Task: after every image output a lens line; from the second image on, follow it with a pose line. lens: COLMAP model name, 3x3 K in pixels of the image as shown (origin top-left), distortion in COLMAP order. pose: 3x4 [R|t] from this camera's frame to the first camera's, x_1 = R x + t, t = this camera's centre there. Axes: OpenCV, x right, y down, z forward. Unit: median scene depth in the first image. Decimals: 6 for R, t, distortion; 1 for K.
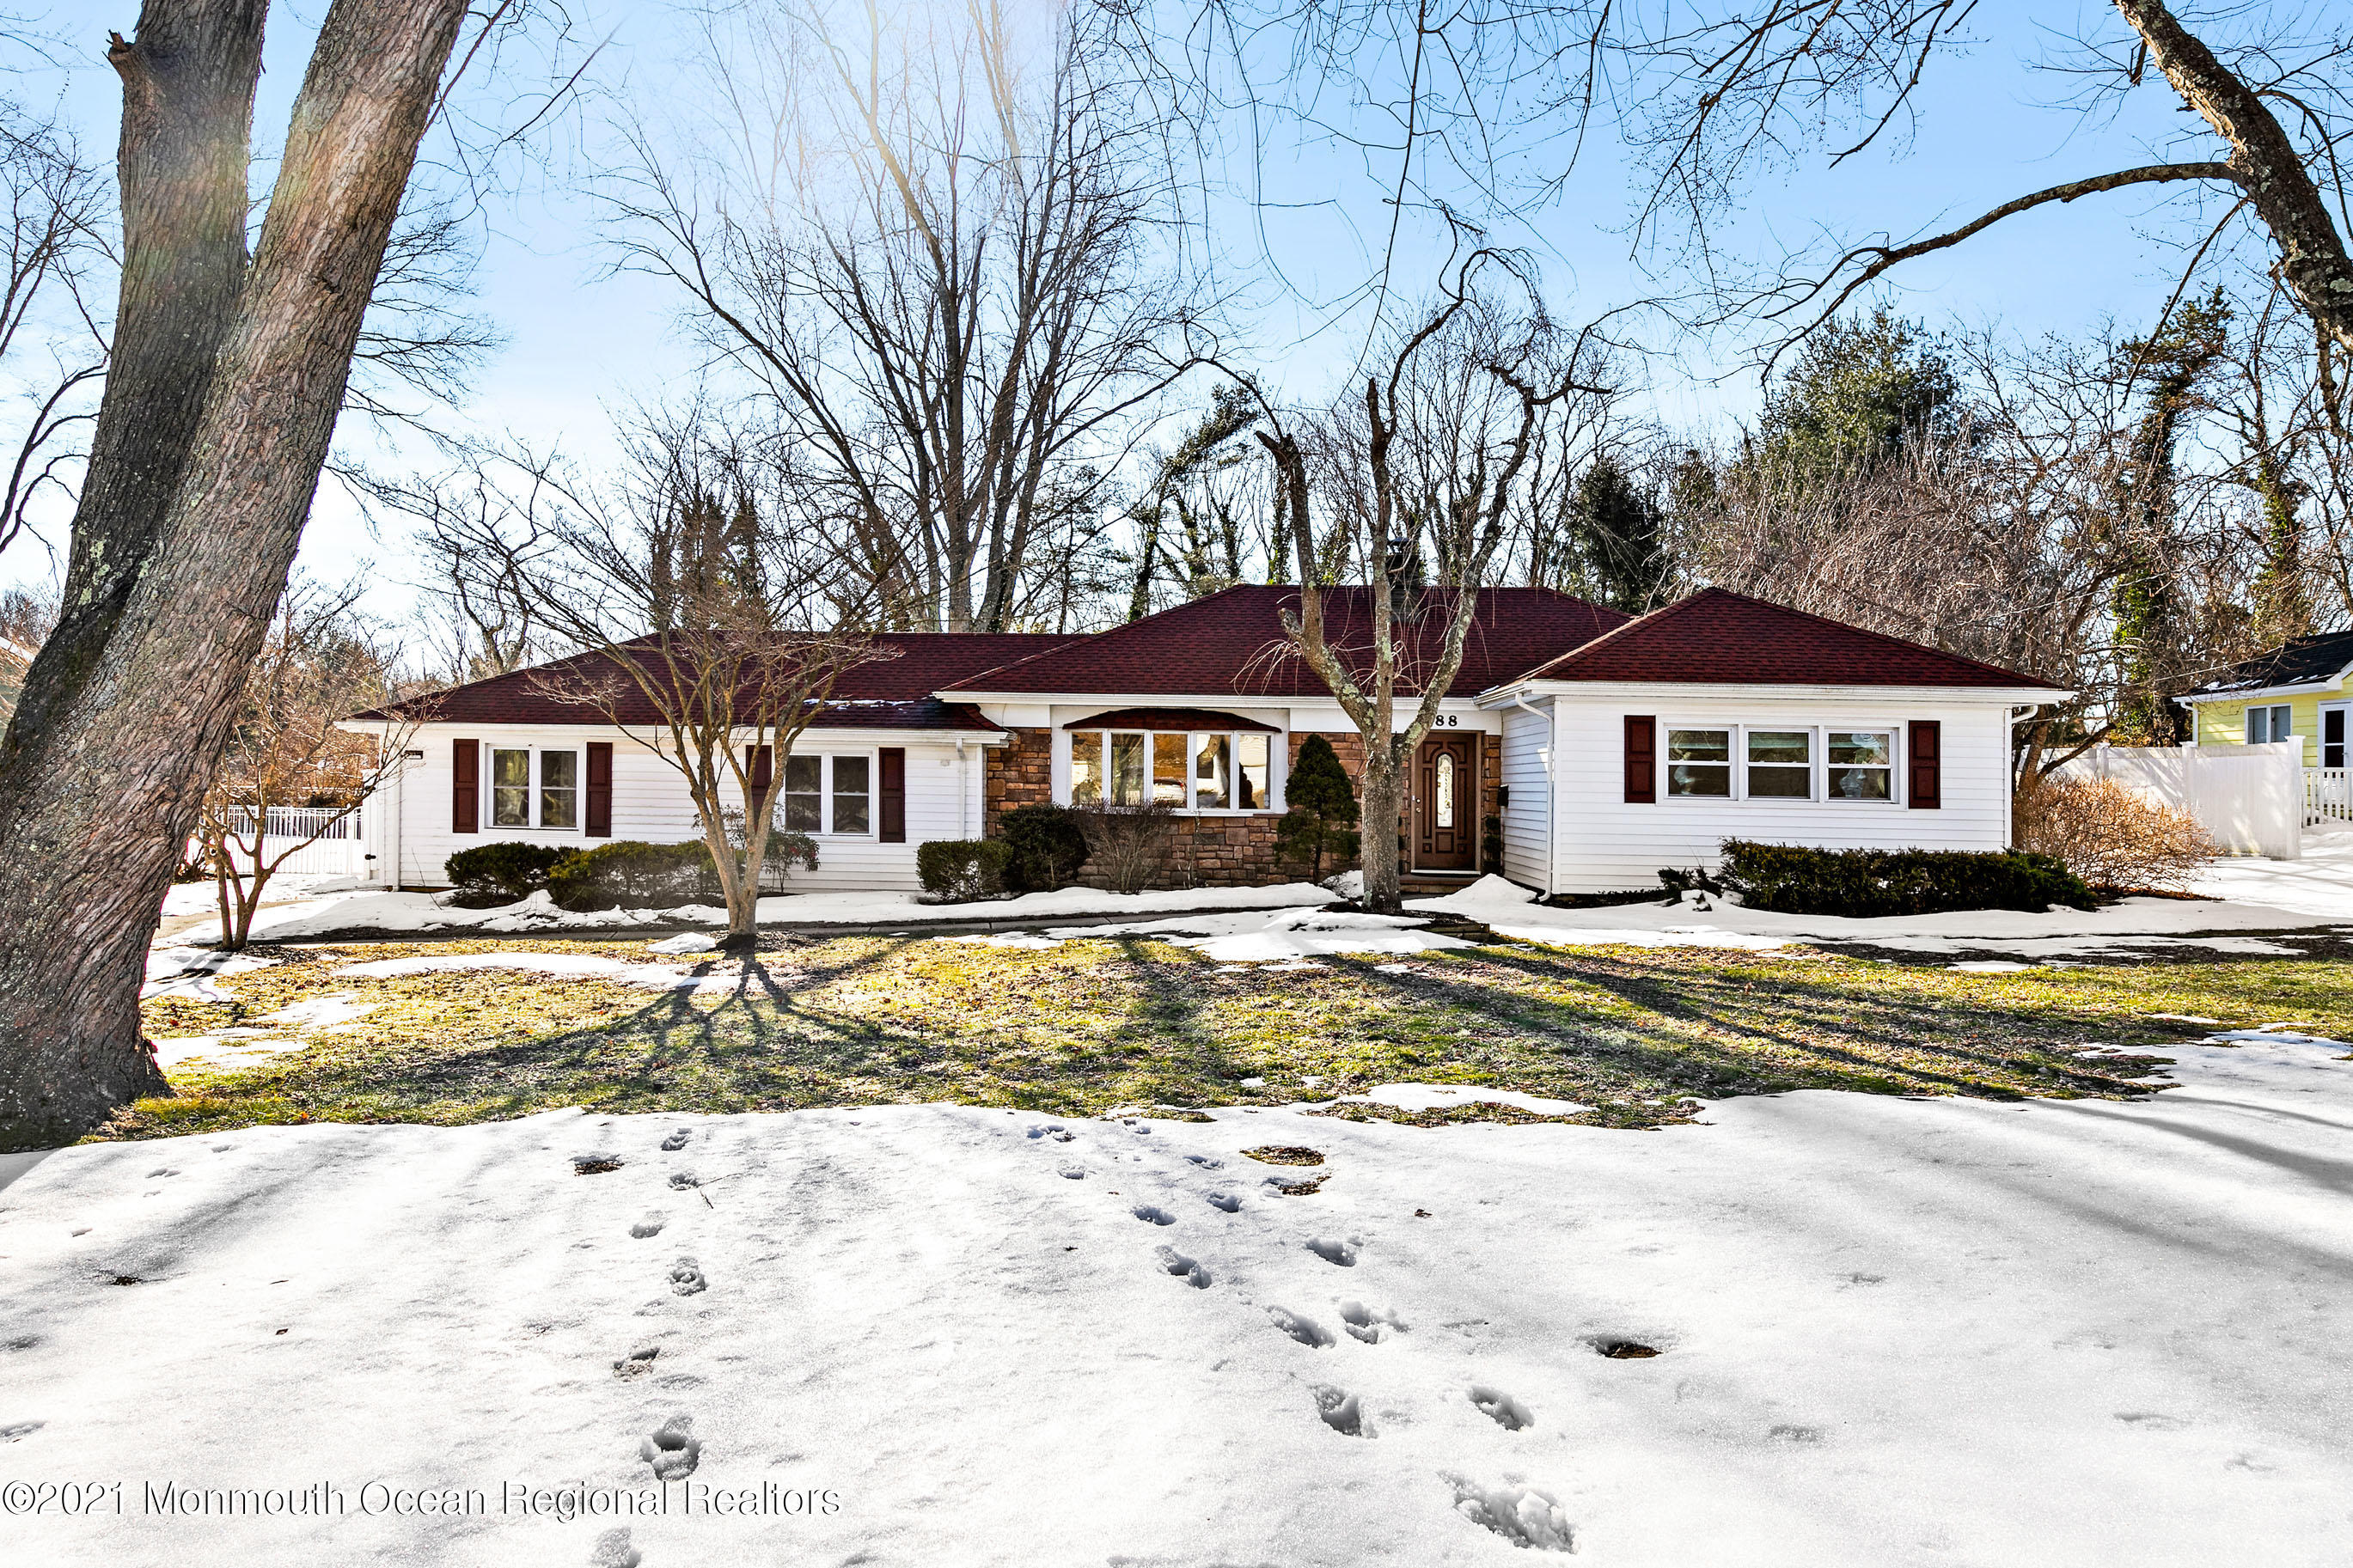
lens RADIAL K [[1561.6, 0, 1081.3], [0, 1561.6, 797.3], [0, 0, 1]] dist [0.008254, -0.002035]
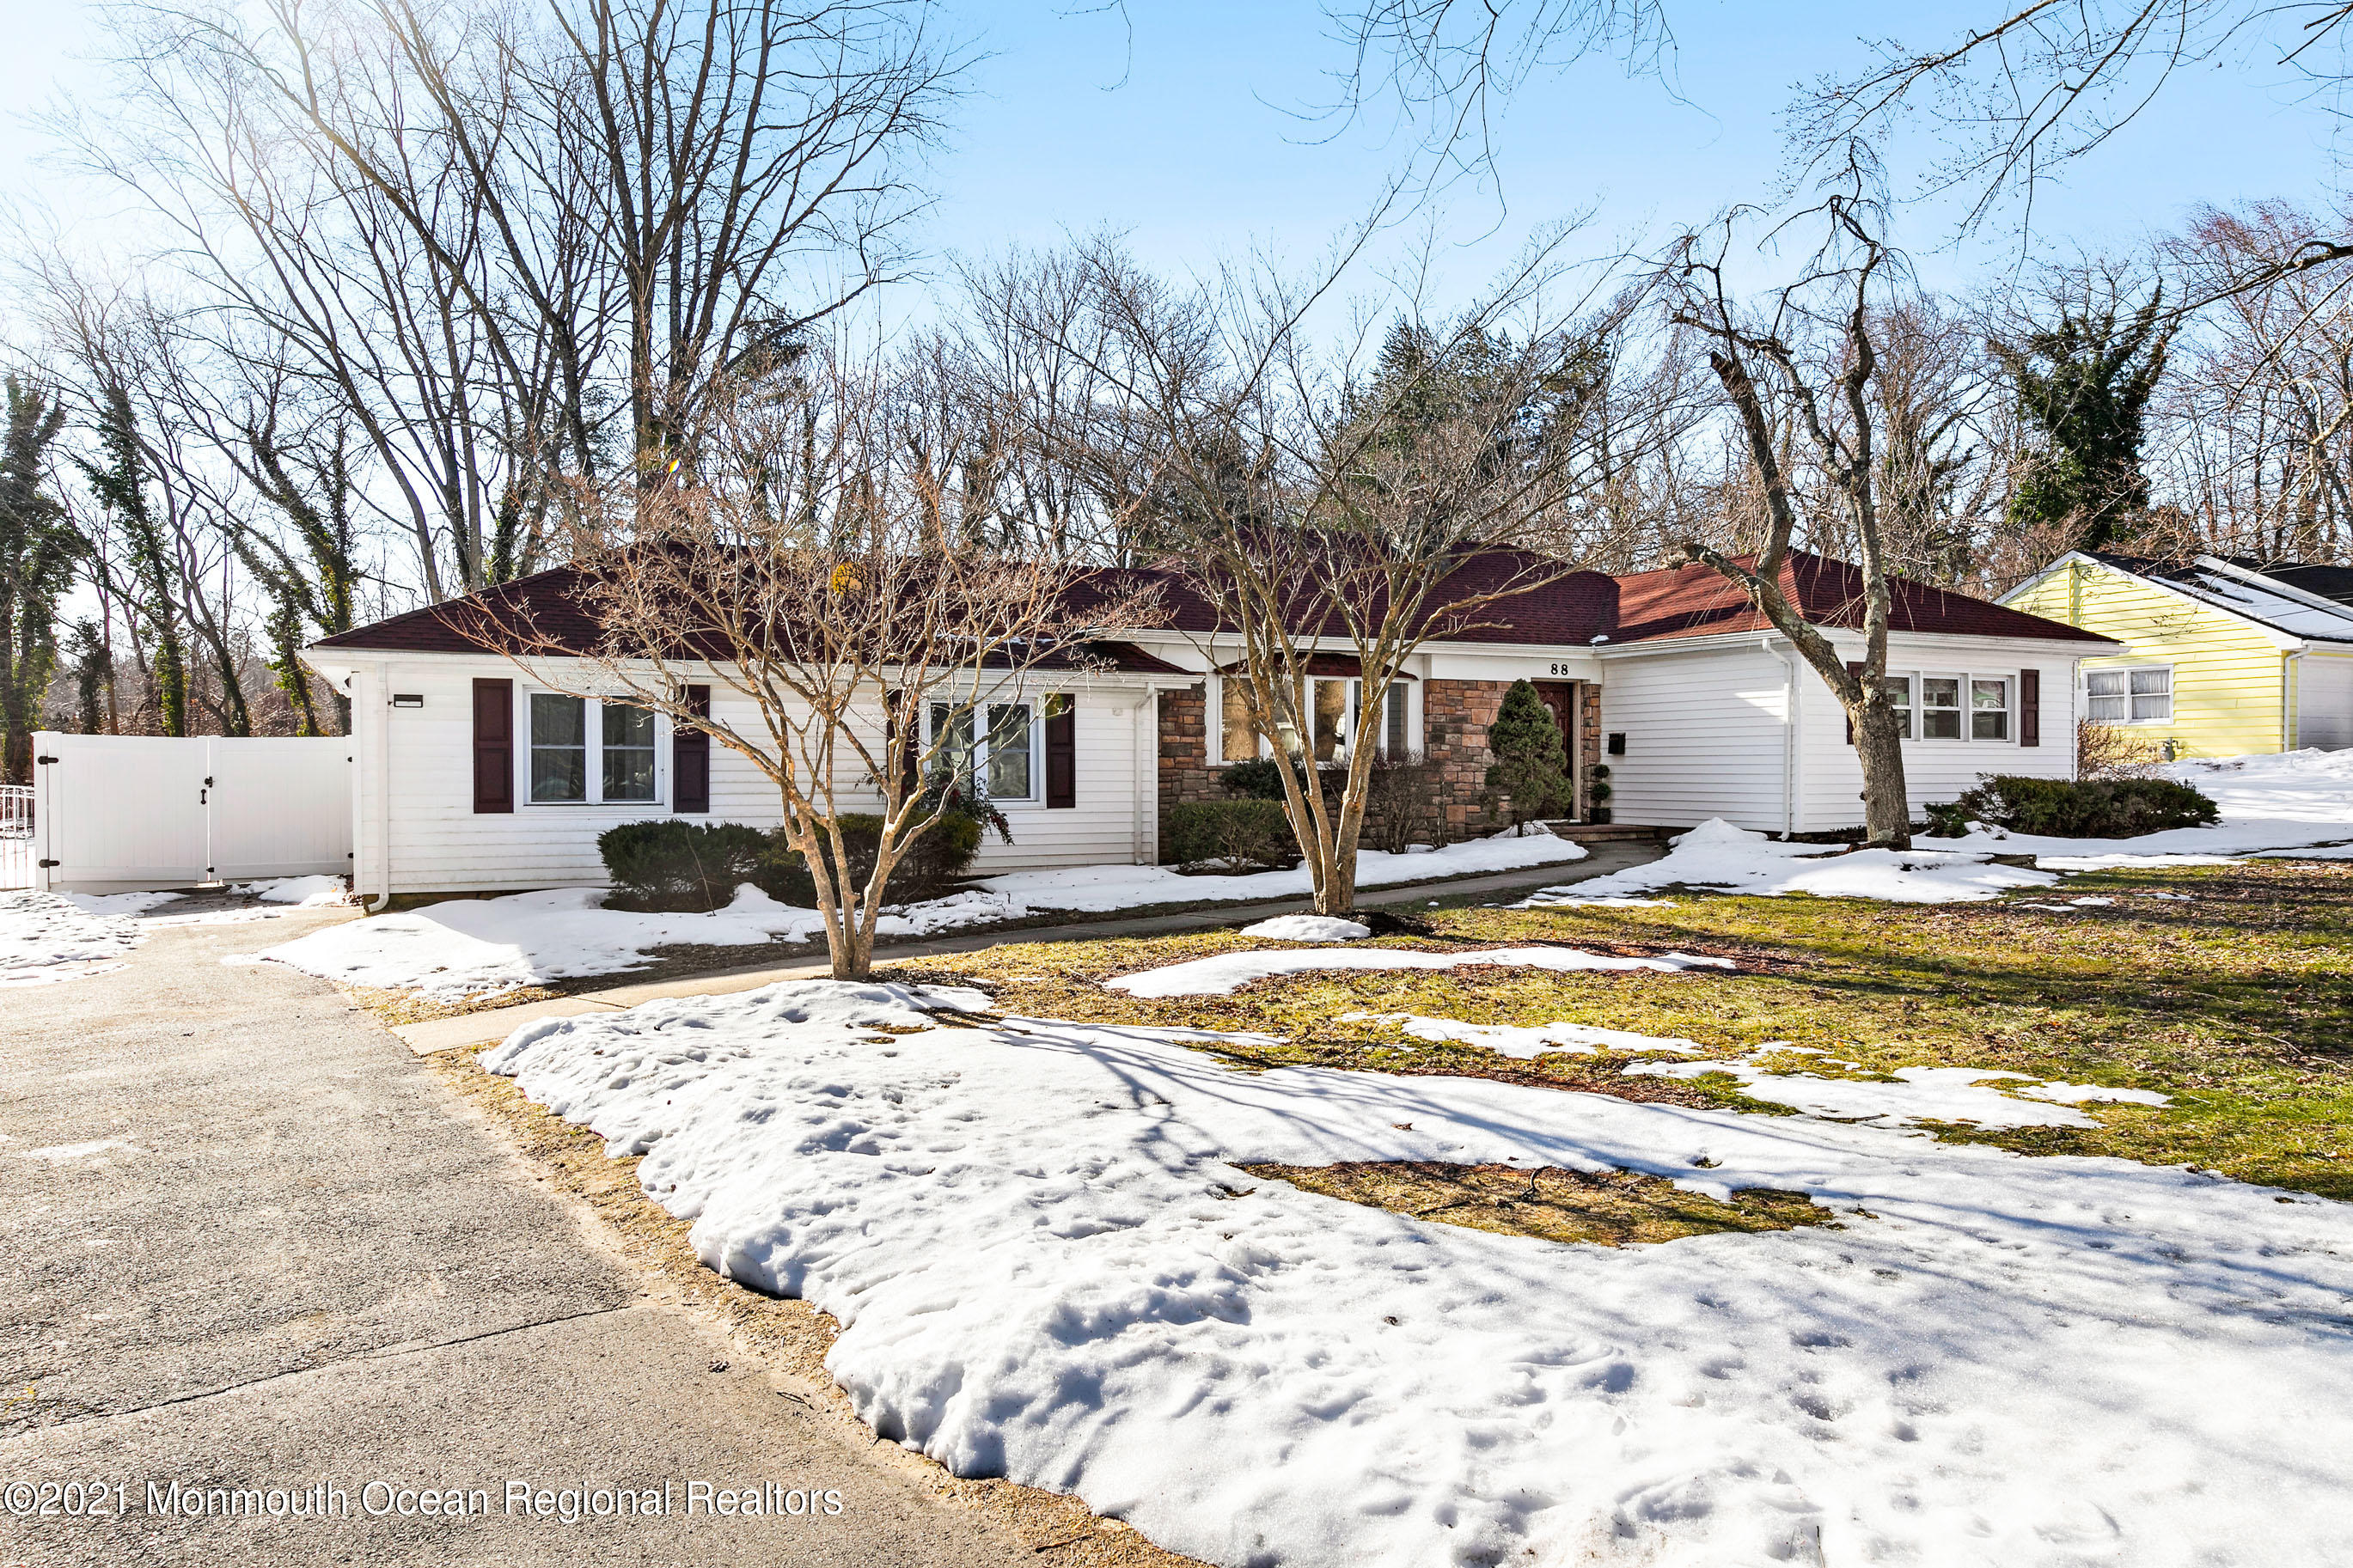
lens RADIAL K [[1561.6, 0, 1159.7], [0, 1561.6, 765.3], [0, 0, 1]] dist [0.008254, -0.002035]
pose [[0.868881, -0.016562, 0.494744, -0.484355], [0.018437, 0.999829, 0.001091, 0.006568], [-0.494678, 0.008173, 0.869038, 0.250789]]
